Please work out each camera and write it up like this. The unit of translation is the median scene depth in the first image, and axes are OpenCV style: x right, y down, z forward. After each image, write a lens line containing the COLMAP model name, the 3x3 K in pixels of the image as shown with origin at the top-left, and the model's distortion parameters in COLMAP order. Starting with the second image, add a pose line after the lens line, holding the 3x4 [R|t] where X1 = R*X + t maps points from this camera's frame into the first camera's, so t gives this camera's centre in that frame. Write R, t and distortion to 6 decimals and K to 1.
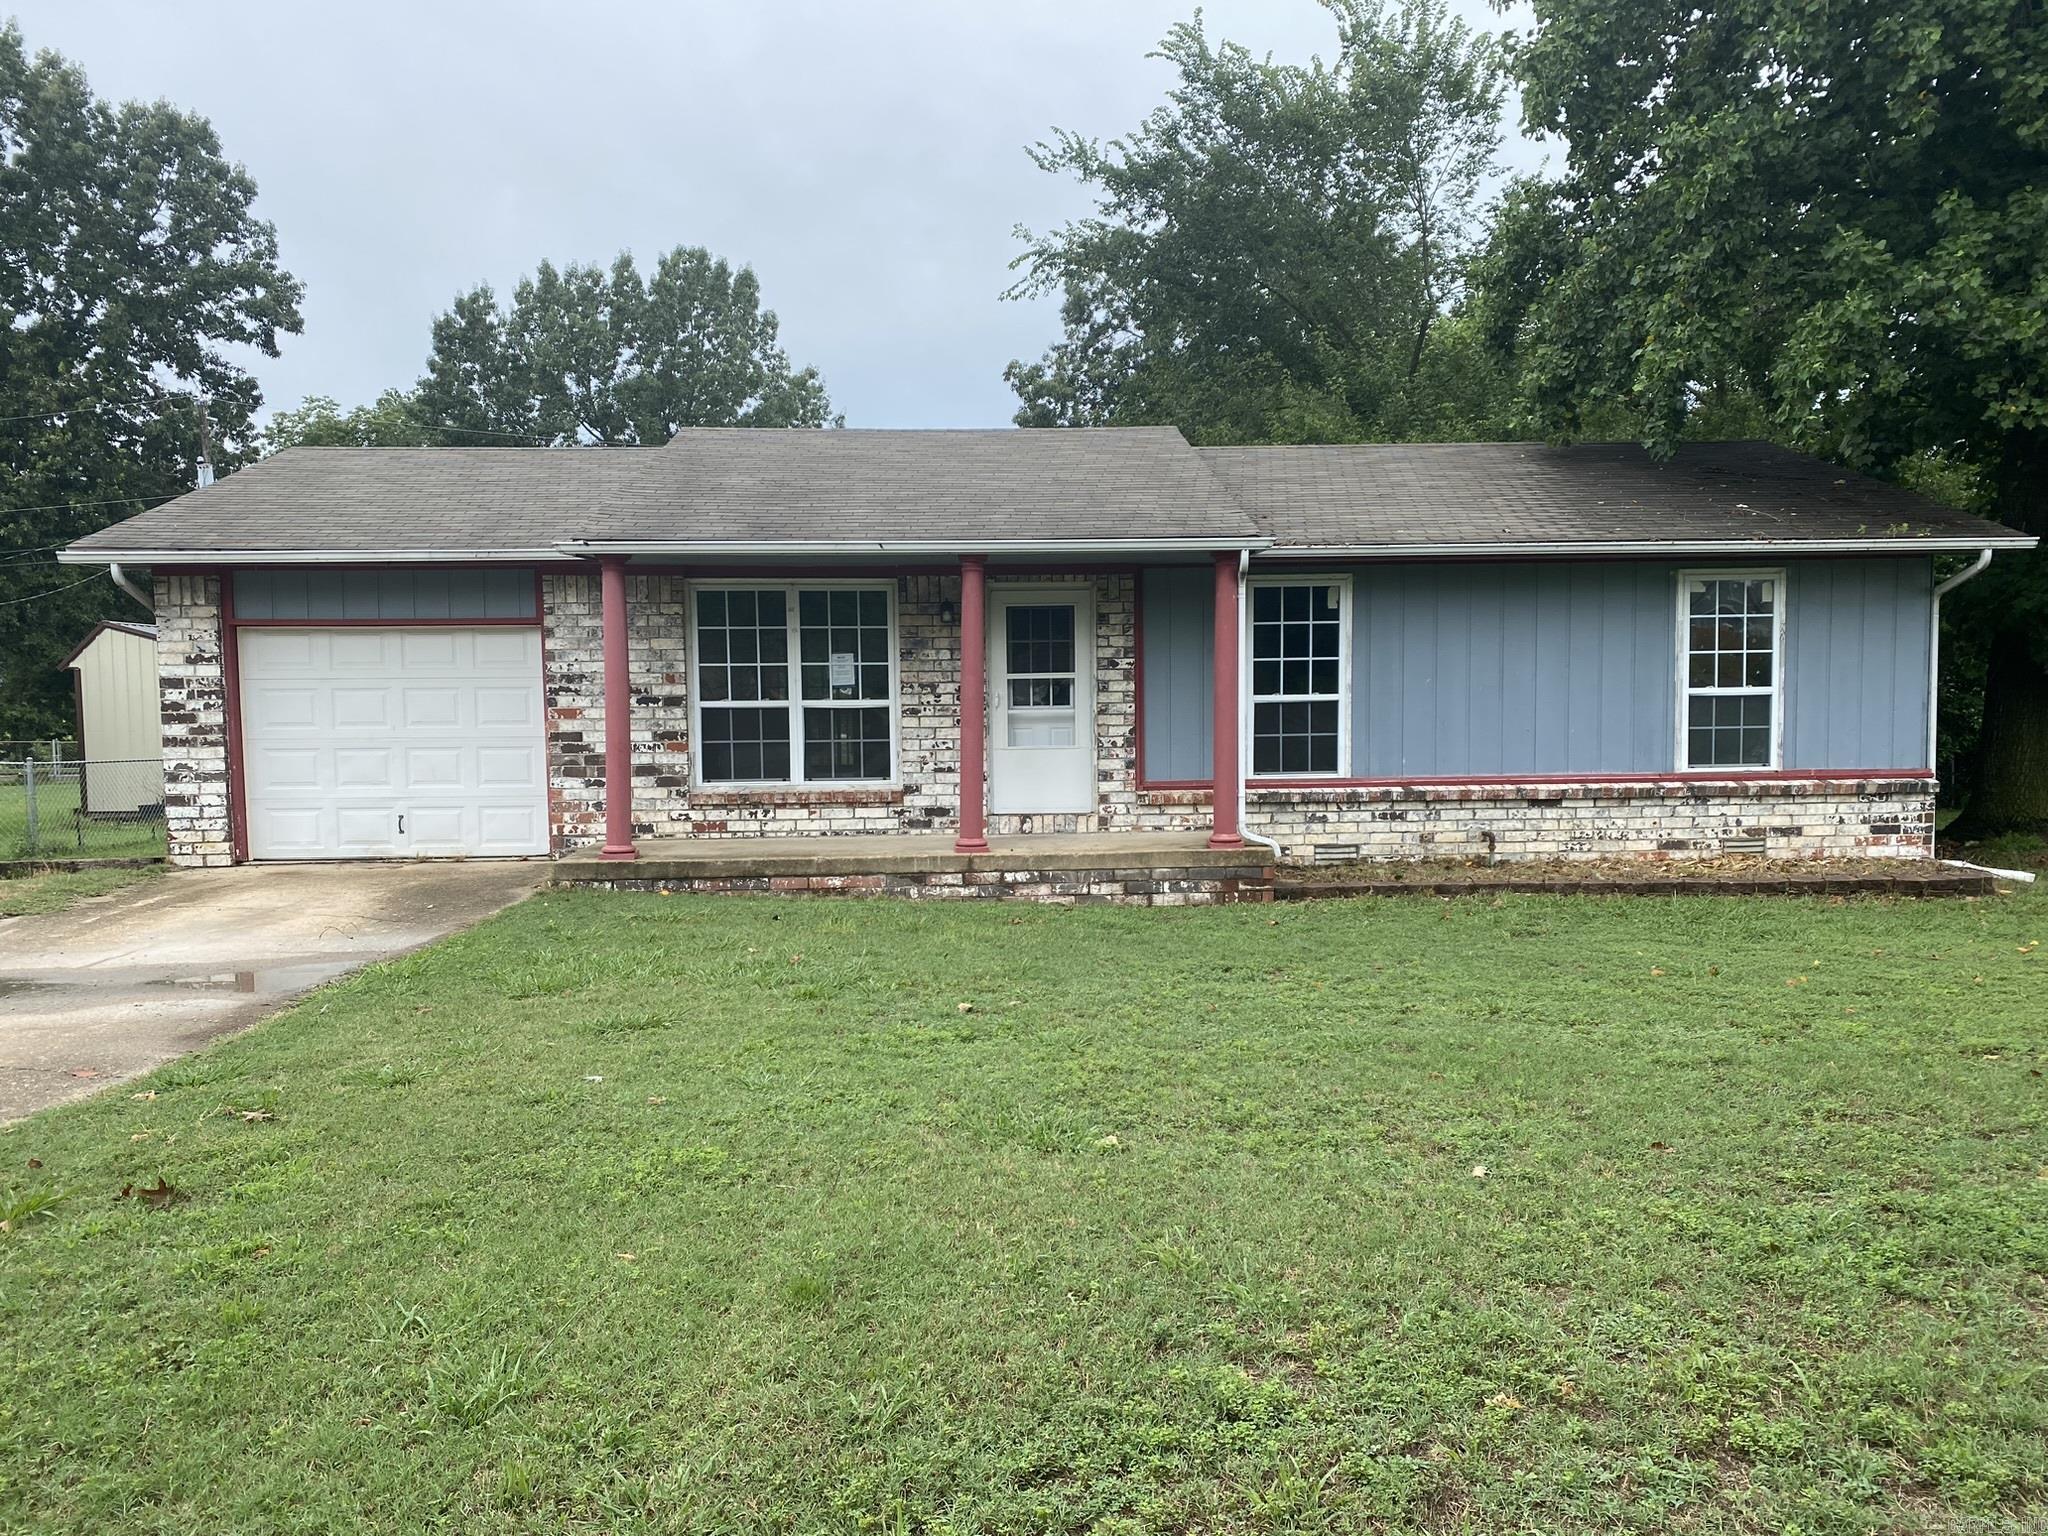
lens RADIAL K [[1554.9, 0, 1044.5], [0, 1554.9, 774.3], [0, 0, 1]] dist [0.076312, -0.091593]
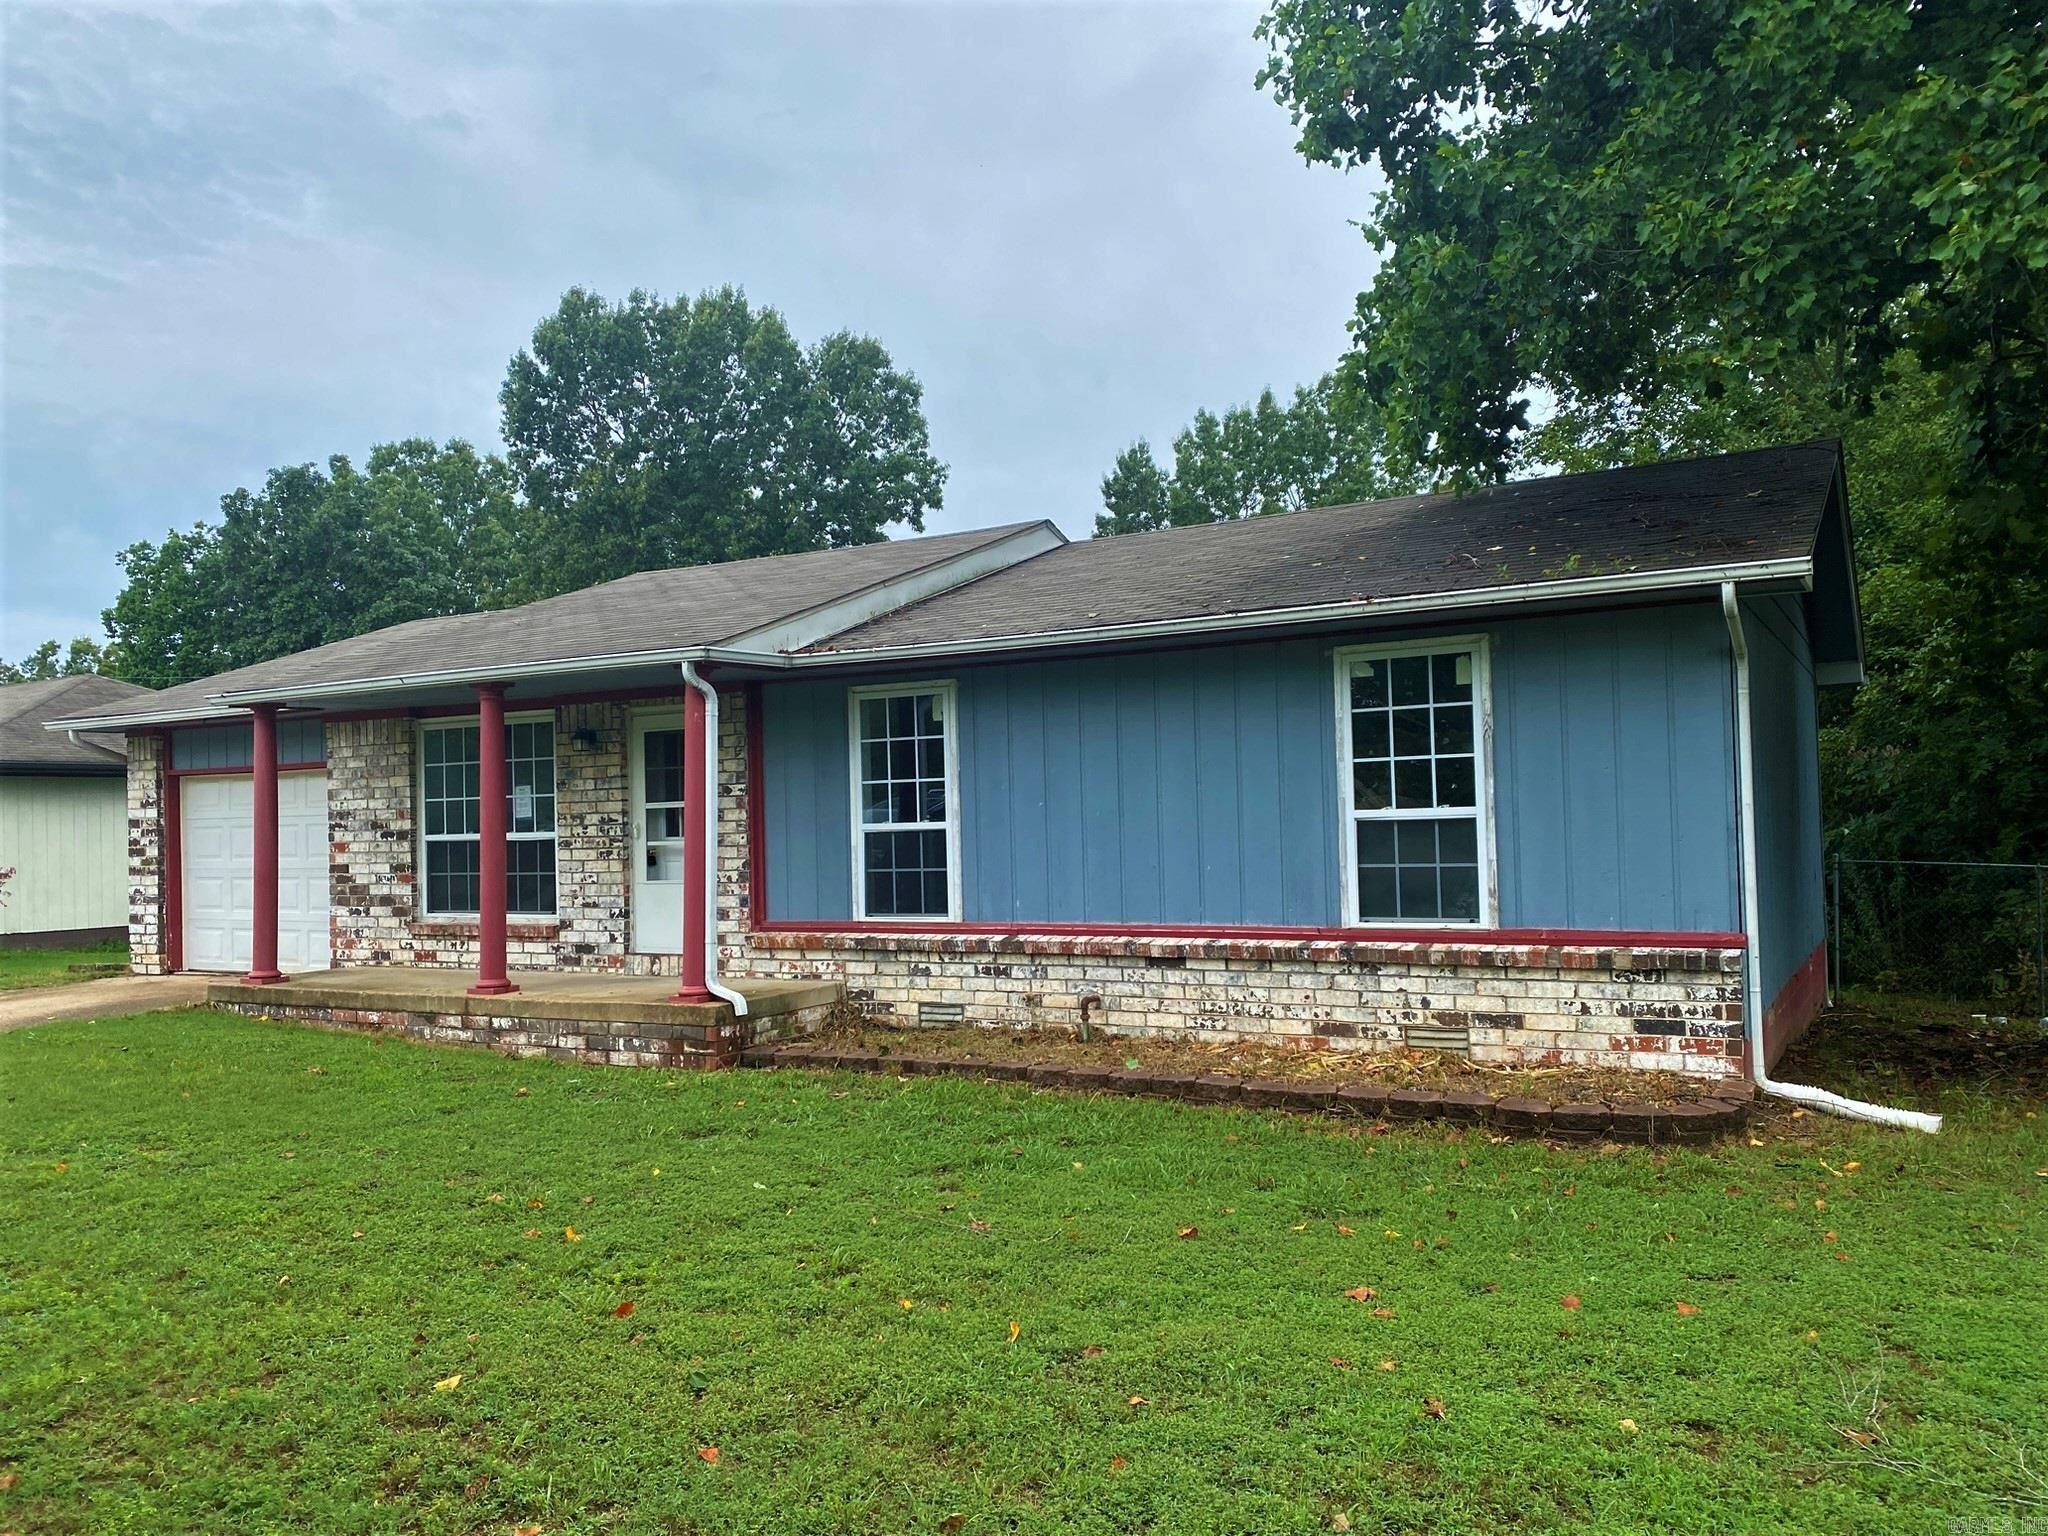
lens RADIAL K [[1554.9, 0, 1038.5], [0, 1554.9, 761.1], [0, 0, 1]] dist [0.076312, -0.091593]
pose [[0.842369, -0.030064, -0.538062, 0.680163], [-0.014910, 0.996760, -0.079037, -0.018655], [0.538694, 0.074601, 0.839192, 0.326988]]
